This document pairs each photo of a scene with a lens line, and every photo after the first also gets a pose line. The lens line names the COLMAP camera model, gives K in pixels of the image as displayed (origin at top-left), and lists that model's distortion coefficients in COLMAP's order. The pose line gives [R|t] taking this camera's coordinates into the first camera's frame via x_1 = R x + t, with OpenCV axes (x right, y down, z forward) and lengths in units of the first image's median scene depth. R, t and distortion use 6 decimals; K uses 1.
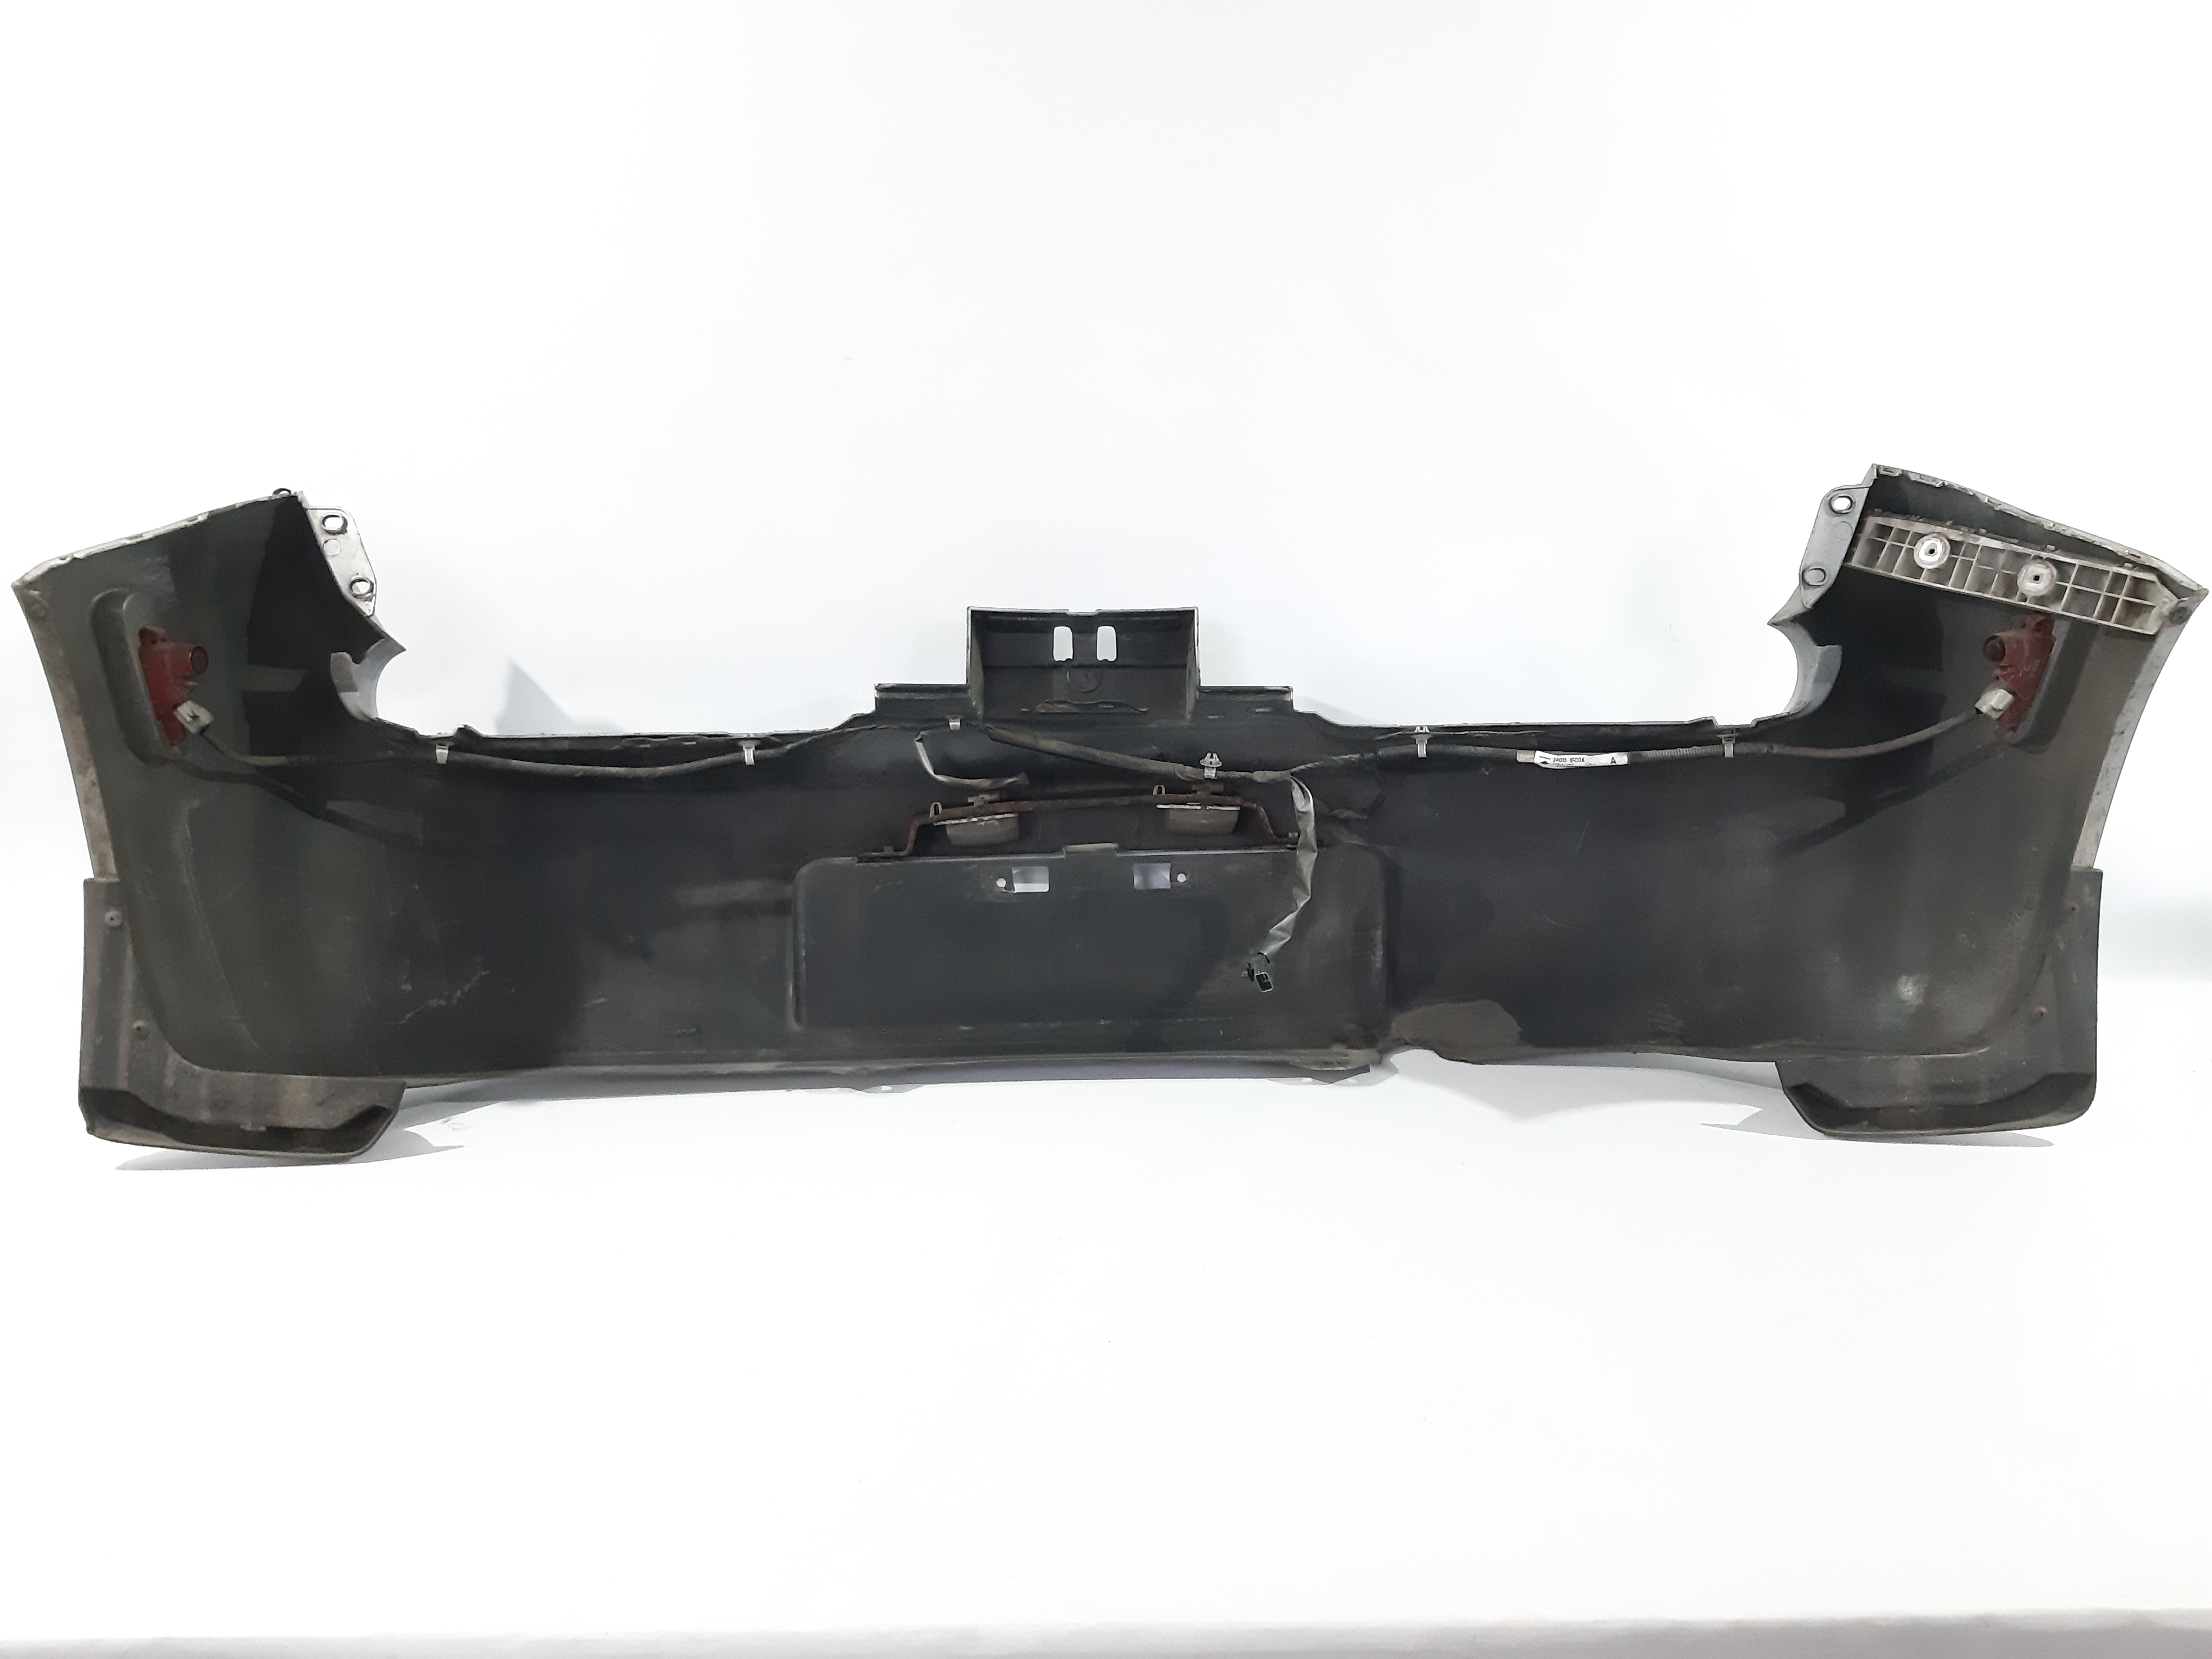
lens RADIAL K [[1745.4, 0, 1106.0], [0, 1745.4, 829.5], [0, 0, 1]] dist [0.075856, -0.139051]
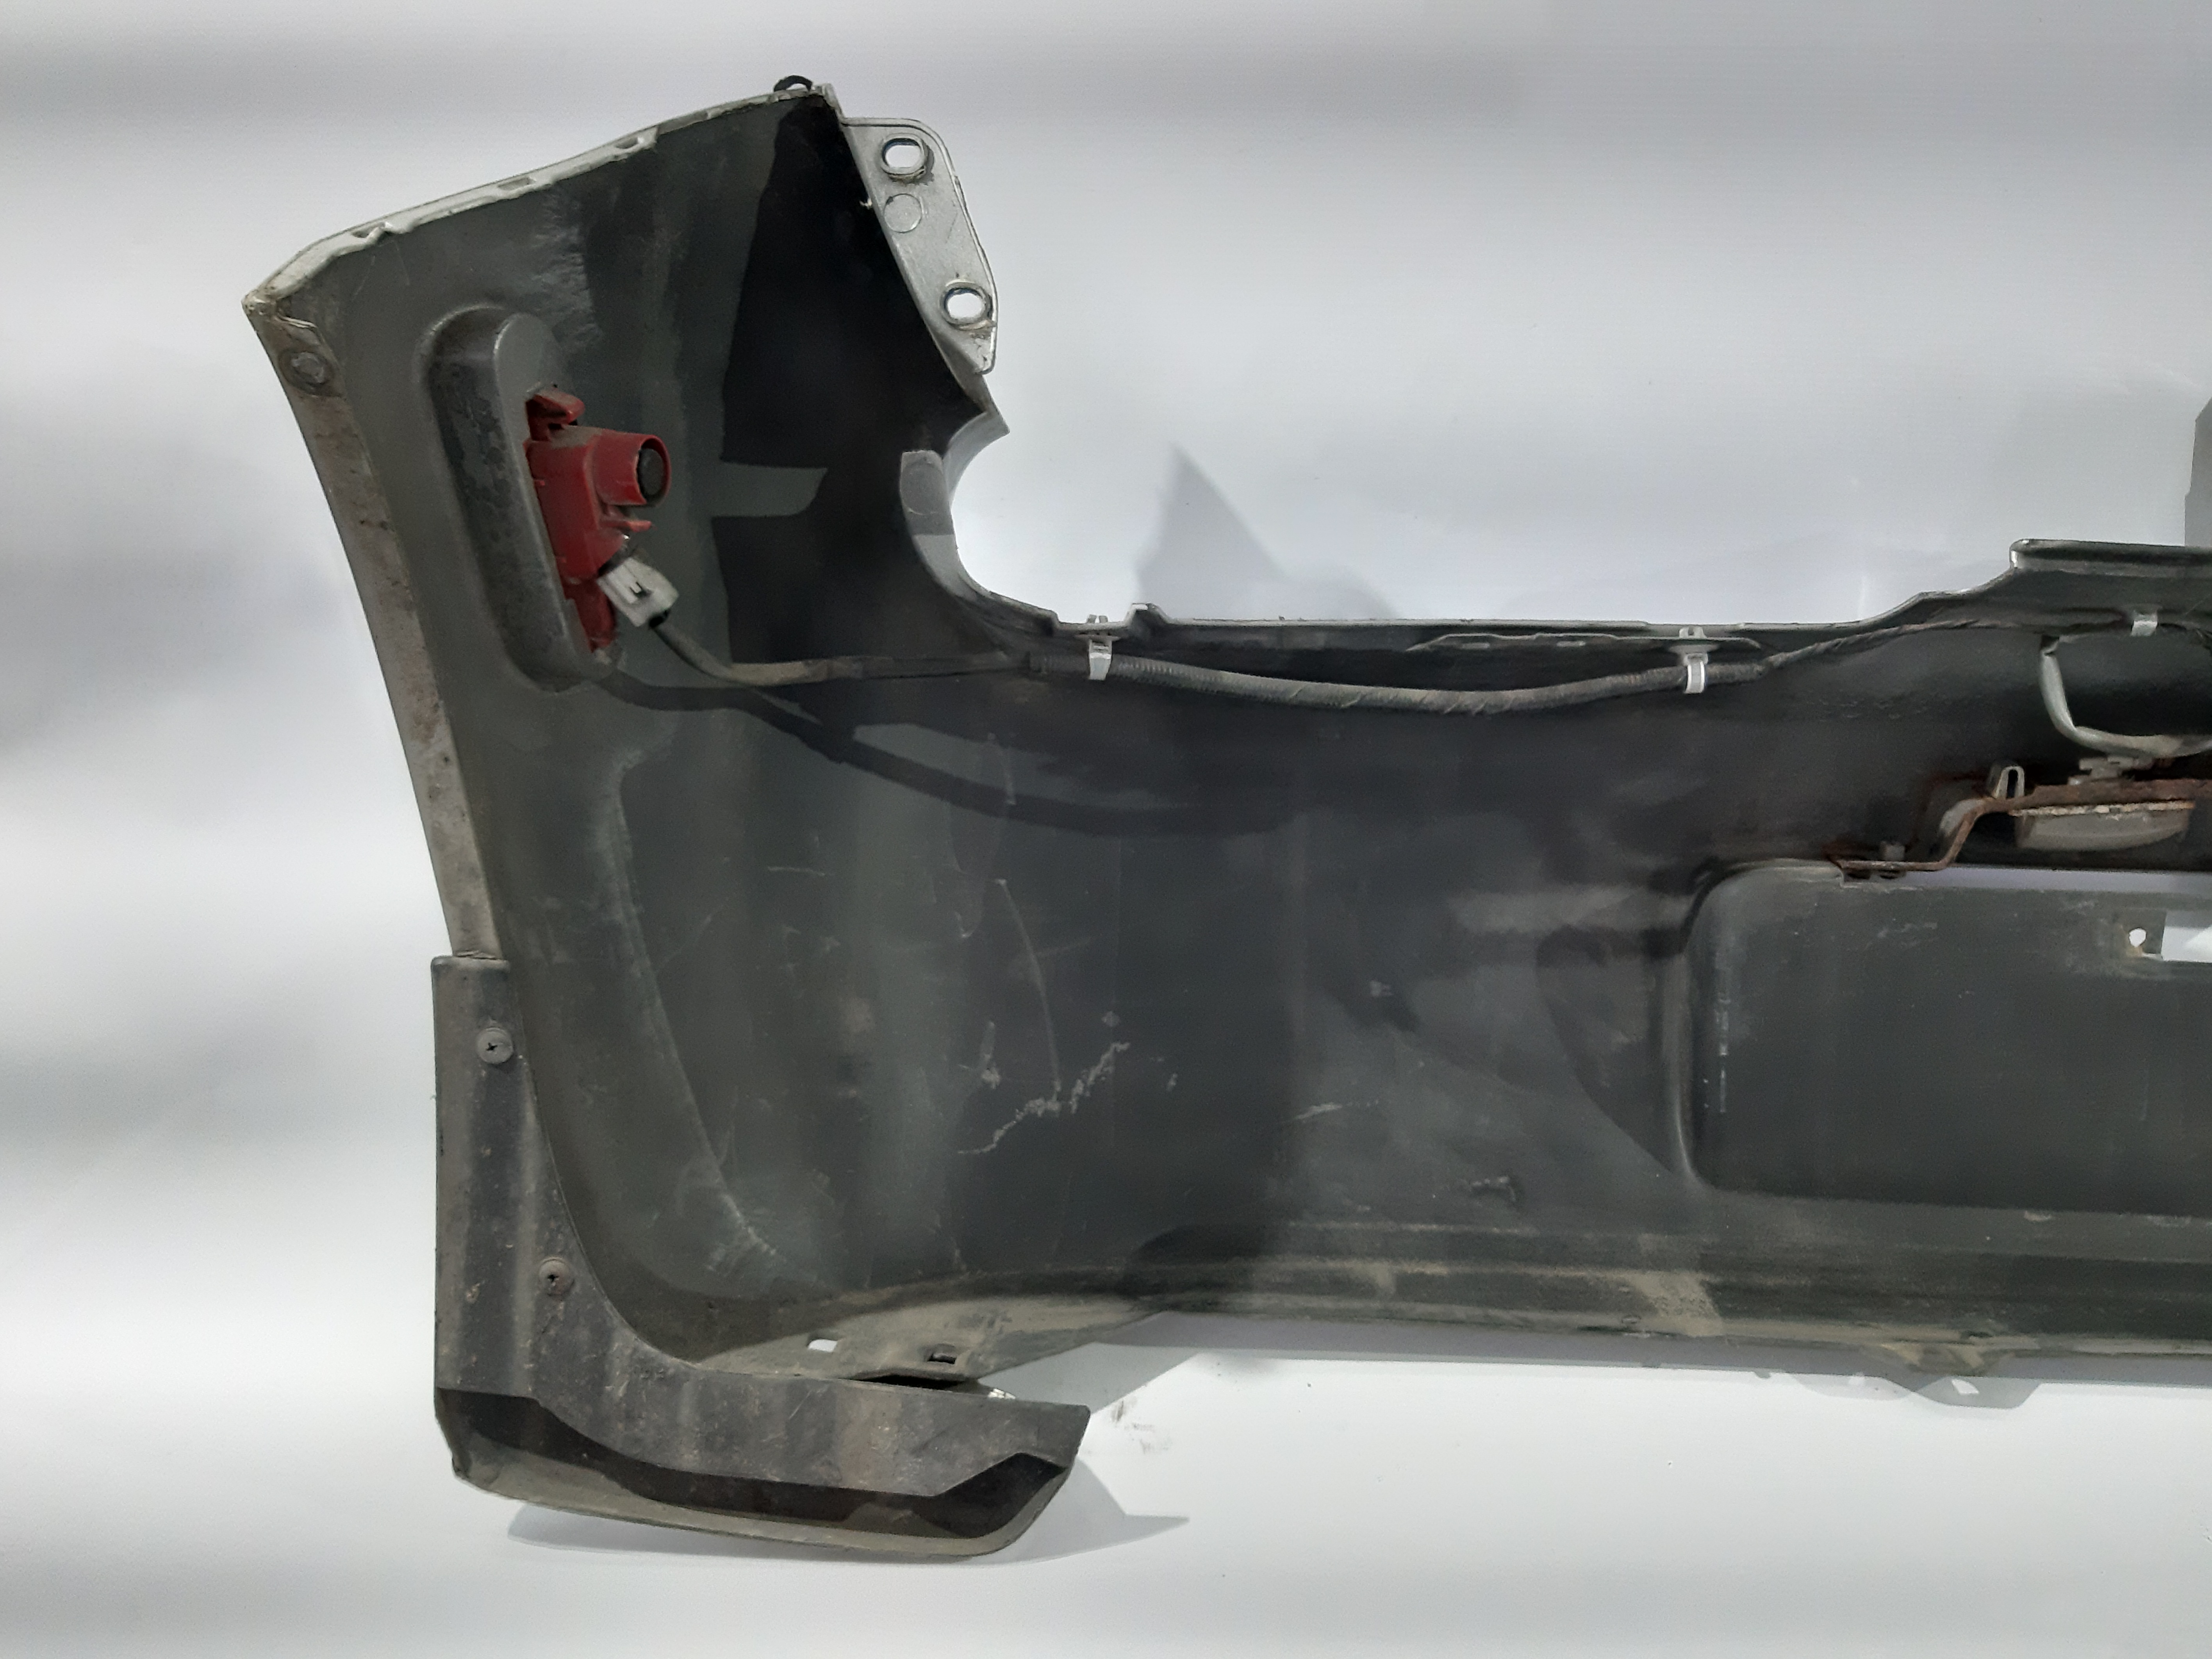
lens RADIAL K [[1745.4, 0, 1106.0], [0, 1745.4, 829.5], [0, 0, 1]] dist [0.075856, -0.139051]
pose [[0.990395, 0.061819, -0.123679, -0.340862], [-0.038293, 0.982132, 0.184258, -0.094369], [0.132860, -0.177752, 0.975065, 0.564469]]
